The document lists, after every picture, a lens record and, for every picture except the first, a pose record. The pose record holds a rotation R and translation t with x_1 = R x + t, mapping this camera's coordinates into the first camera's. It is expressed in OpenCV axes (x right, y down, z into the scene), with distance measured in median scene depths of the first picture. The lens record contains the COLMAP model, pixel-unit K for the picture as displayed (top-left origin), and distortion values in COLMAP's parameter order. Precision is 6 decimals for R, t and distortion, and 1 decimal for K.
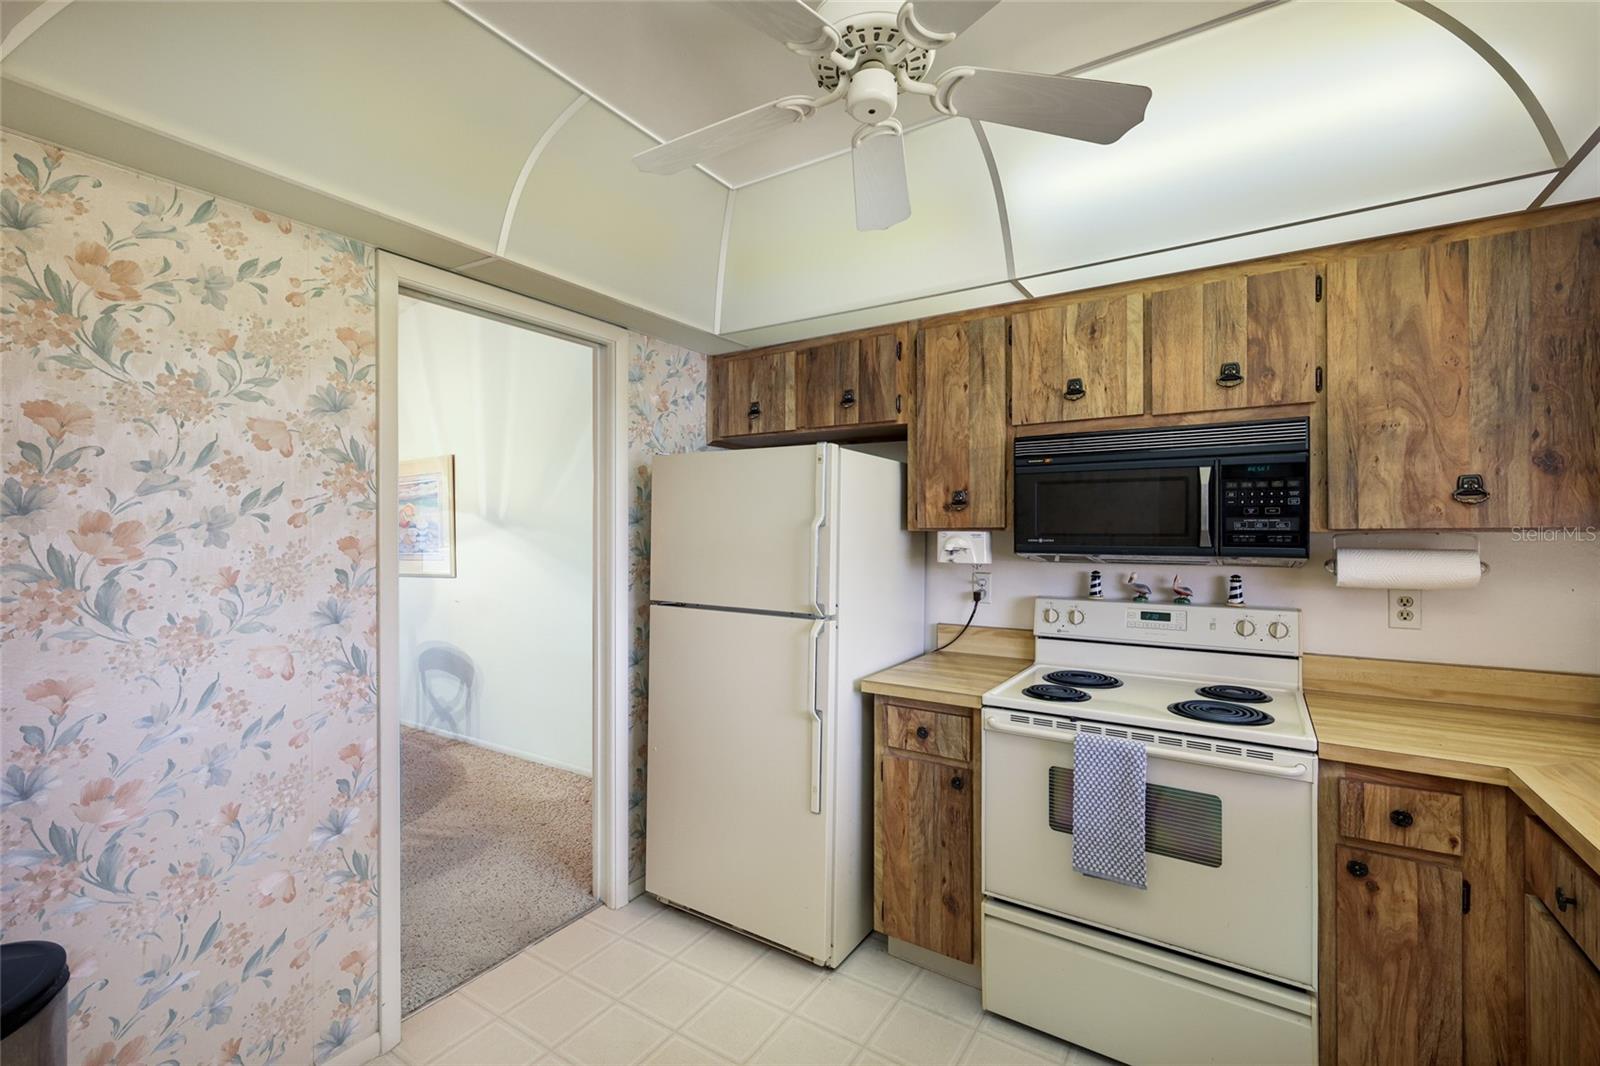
lens RADIAL K [[688.7, 0, 800.0], [0, 688.7, 533.0], [0, 0, 1]] dist [-0.000096, 0.000147]
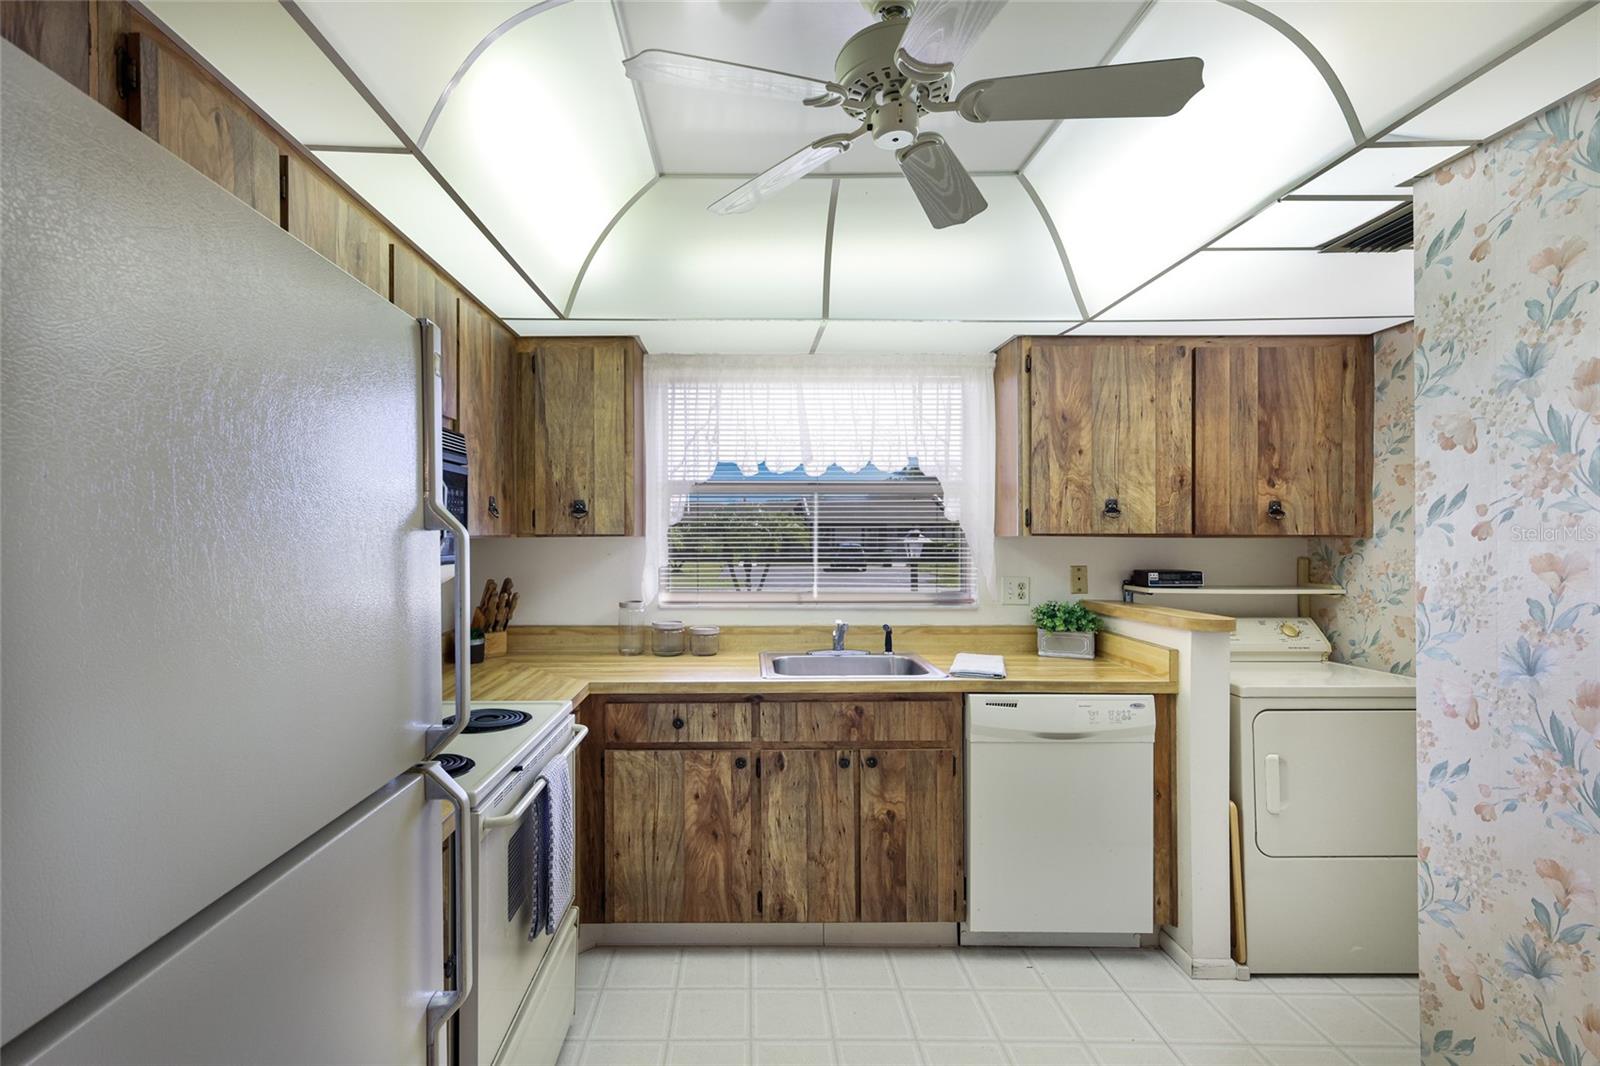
lens RADIAL K [[688.7, 0, 800.0], [0, 688.7, 533.0], [0, 0, 1]] dist [-0.000096, 0.000147]
pose [[-0.543913, 0.001129, 0.839141, -0.418781], [0.007128, 0.999969, 0.003275, -0.009841], [-0.839111, 0.007763, -0.543904, 1.032511]]
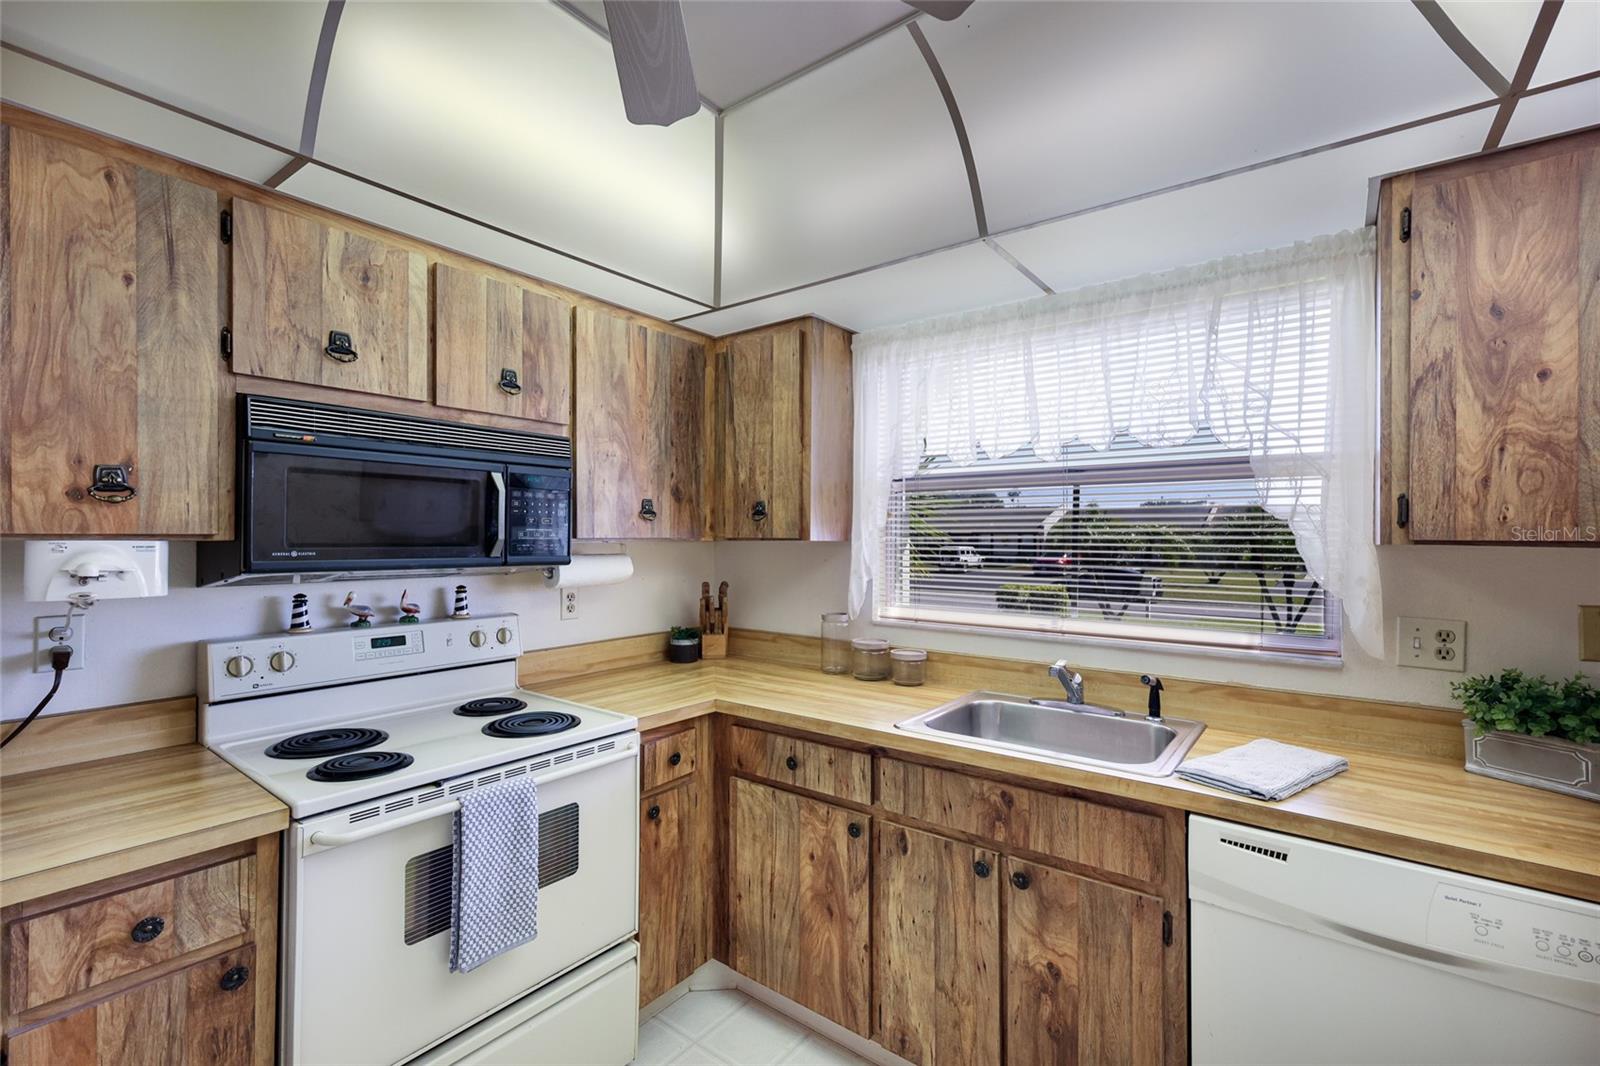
lens RADIAL K [[690.2, 0, 801.1], [0, 690.2, 537.6], [0, 0, 1]] dist [0.001378, 0.000530]
pose [[0.082234, 0.002966, 0.996609, -0.301659], [0.001916, 0.999993, -0.003134, -0.002231], [-0.996611, 0.002167, 0.082228, 0.466922]]
